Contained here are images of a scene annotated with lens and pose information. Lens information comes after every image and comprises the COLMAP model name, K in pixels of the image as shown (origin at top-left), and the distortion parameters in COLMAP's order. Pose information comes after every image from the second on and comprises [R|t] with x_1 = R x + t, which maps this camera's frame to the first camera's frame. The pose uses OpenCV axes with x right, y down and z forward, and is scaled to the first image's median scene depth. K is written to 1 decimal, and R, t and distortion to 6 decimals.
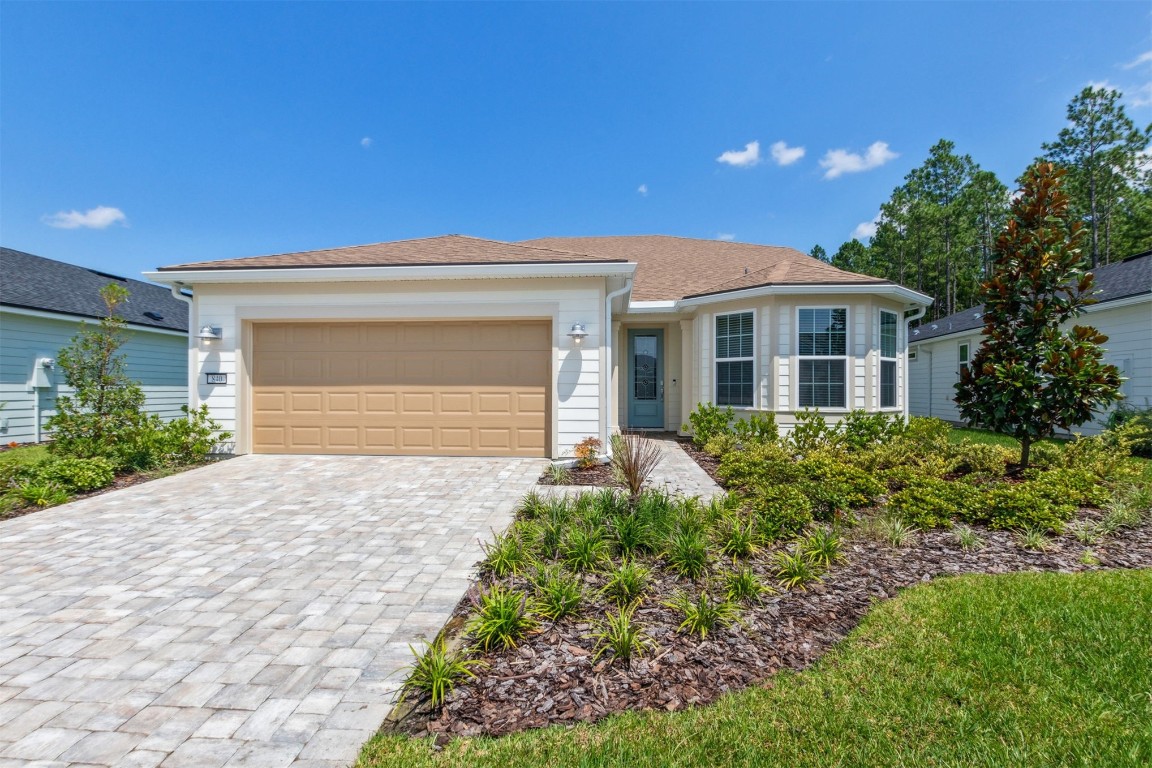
lens RADIAL K [[541.5, 0, 577.0], [0, 541.5, 388.1], [0, 0, 1]] dist [0.009335, -0.000406]
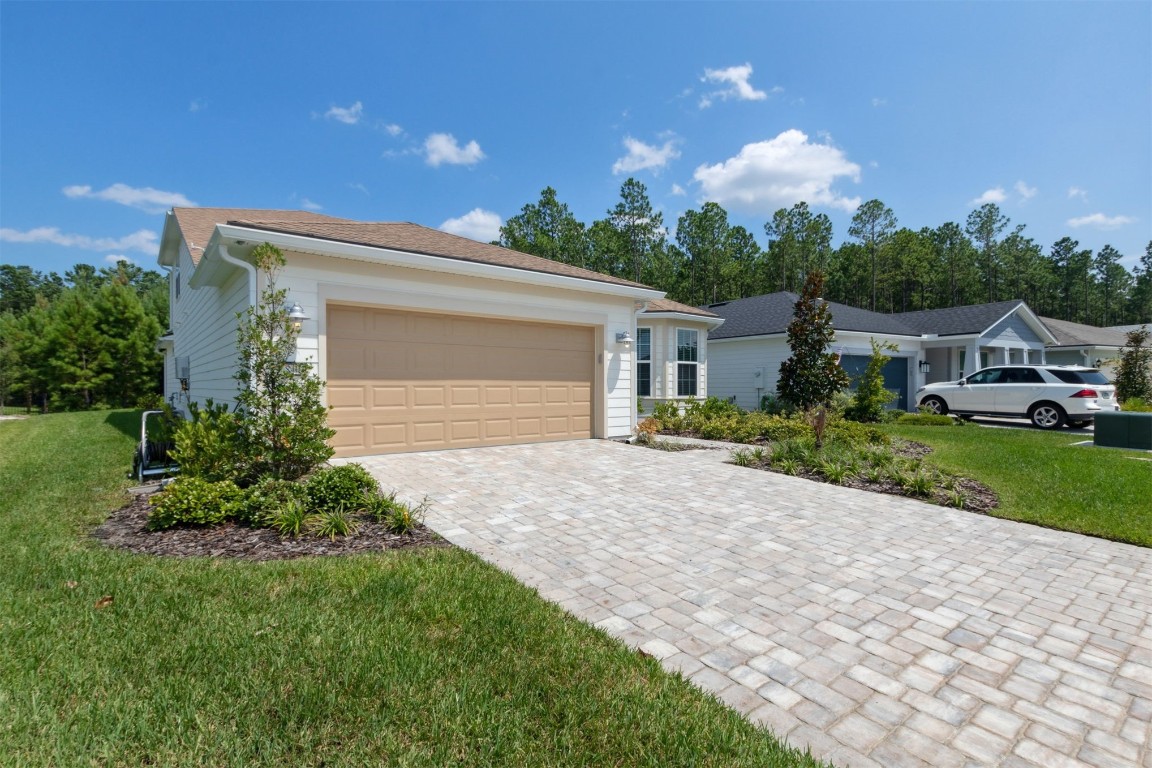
lens RADIAL K [[541.5, 0, 580.5], [0, 541.5, 383.8], [0, 0, 1]] dist [0.009335, -0.000406]
pose [[0.733338, 0.002709, 0.679858, -0.767810], [-0.006501, 0.999974, 0.003028, -0.000614], [-0.679833, -0.006640, 0.733337, 0.099307]]
